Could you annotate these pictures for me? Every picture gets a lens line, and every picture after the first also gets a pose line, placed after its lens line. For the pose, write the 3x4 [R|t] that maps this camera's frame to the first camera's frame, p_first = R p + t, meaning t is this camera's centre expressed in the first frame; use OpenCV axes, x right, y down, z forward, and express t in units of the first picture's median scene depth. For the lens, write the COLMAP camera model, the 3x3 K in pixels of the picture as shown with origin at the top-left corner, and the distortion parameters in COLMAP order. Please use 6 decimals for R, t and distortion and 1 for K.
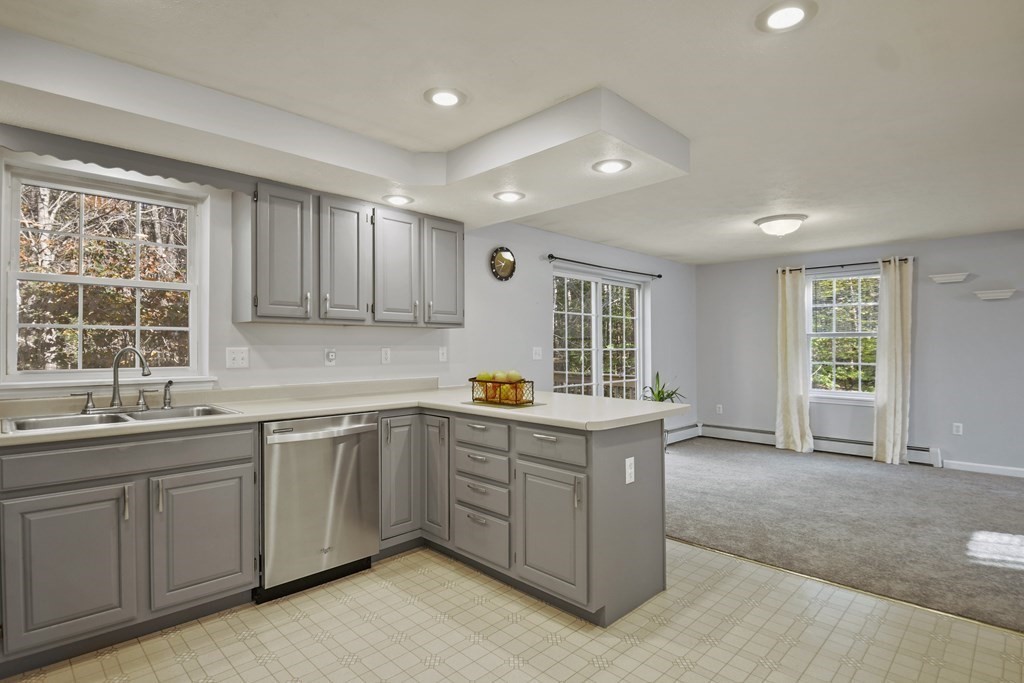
lens RADIAL K [[513.1, 0, 484.8], [0, 513.1, 340.7], [0, 0, 1]] dist [-0.028804, -0.000986]
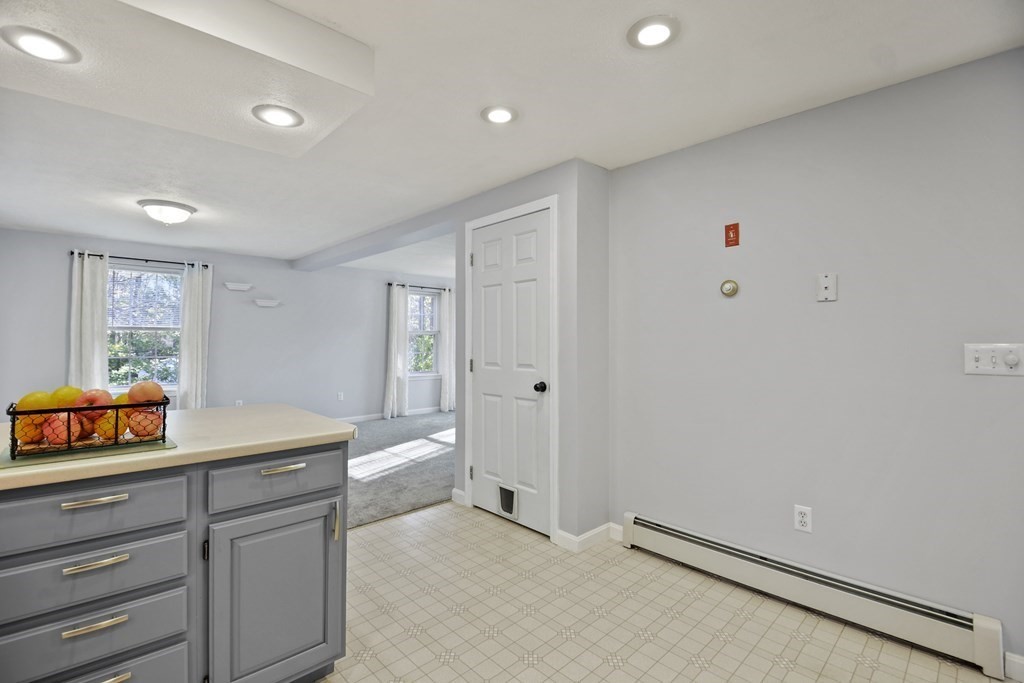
lens RADIAL K [[457.9, 0, 511.8], [0, 457.9, 330.8], [0, 0, 1]] dist [-0.014239, -0.000516]
pose [[-0.007959, 0.022823, 0.999708, -0.446495], [-0.014521, 0.999631, -0.022937, 0.006617], [-0.999863, -0.014699, -0.007624, 0.593062]]
